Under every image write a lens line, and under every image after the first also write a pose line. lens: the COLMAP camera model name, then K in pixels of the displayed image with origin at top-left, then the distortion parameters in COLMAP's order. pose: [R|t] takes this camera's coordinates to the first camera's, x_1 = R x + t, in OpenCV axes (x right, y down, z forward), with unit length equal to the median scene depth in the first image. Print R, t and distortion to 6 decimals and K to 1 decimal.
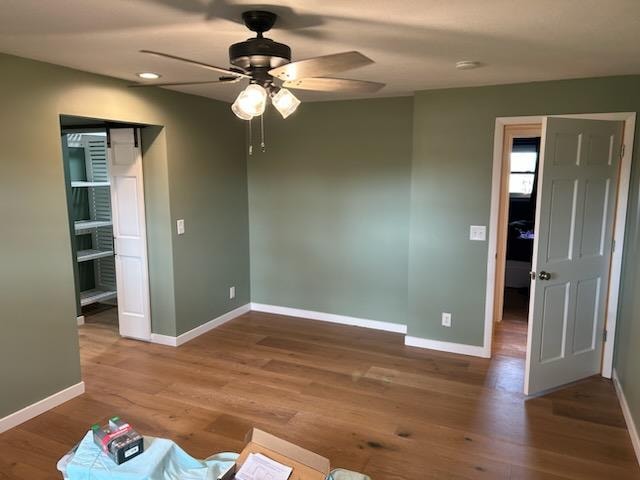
lens RADIAL K [[472.3, 0, 320.3], [0, 472.3, 239.1], [0, 0, 1]] dist [0.001441, 0.004035]
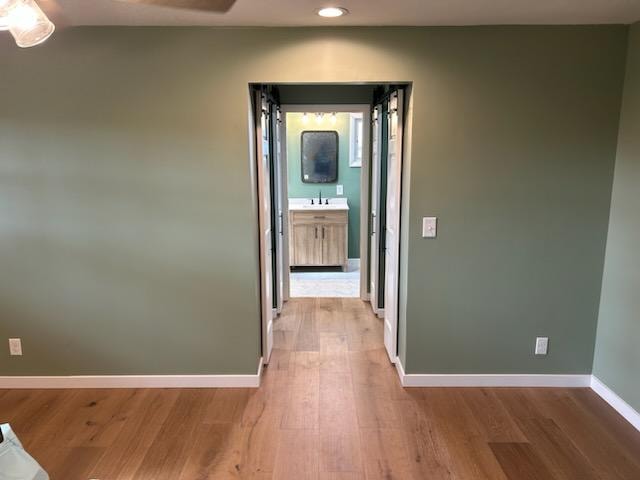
lens RADIAL K [[472.3, 0, 320.2], [0, 472.3, 243.7], [0, 0, 1]] dist [0.001441, 0.004035]
pose [[0.397781, 0.171886, -0.901235, 0.270198], [-0.125975, 0.983223, 0.131921, -0.072658], [0.908791, 0.061057, 0.412761, 0.569854]]
